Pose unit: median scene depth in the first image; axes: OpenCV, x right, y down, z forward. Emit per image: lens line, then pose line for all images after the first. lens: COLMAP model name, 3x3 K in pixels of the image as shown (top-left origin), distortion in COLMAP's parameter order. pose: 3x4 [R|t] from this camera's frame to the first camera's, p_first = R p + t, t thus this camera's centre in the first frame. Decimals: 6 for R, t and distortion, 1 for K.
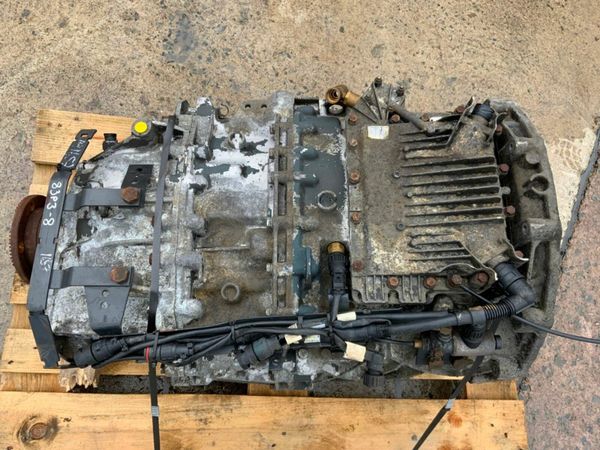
lens RADIAL K [[501.0, 0, 300.0], [0, 501.0, 225.0], [0, 0, 1]] dist [0.035371, -0.071717]
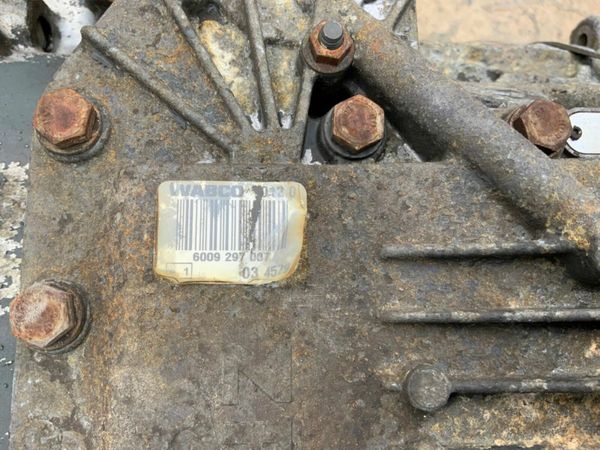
lens RADIAL K [[501.0, 0, 300.0], [0, 501.0, 225.0], [0, 0, 1]] dist [0.035371, -0.071717]
pose [[0.998352, -0.009696, 0.056558, 0.169119], [-0.002852, 0.976020, 0.217662, -0.220380], [-0.057312, -0.217465, 0.974384, 0.870737]]
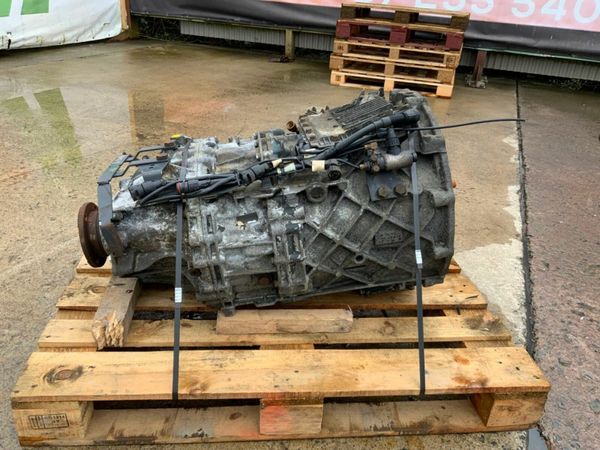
lens RADIAL K [[501.9, 0, 300.0], [0, 501.9, 225.0], [0, 0, 1]] dist [0.052987, -0.086648]
pose [[0.987010, -0.152209, 0.051417, -0.043355], [0.142650, 0.683049, -0.716306, 1.286814], [0.073908, 0.714336, 0.695889, 0.081297]]
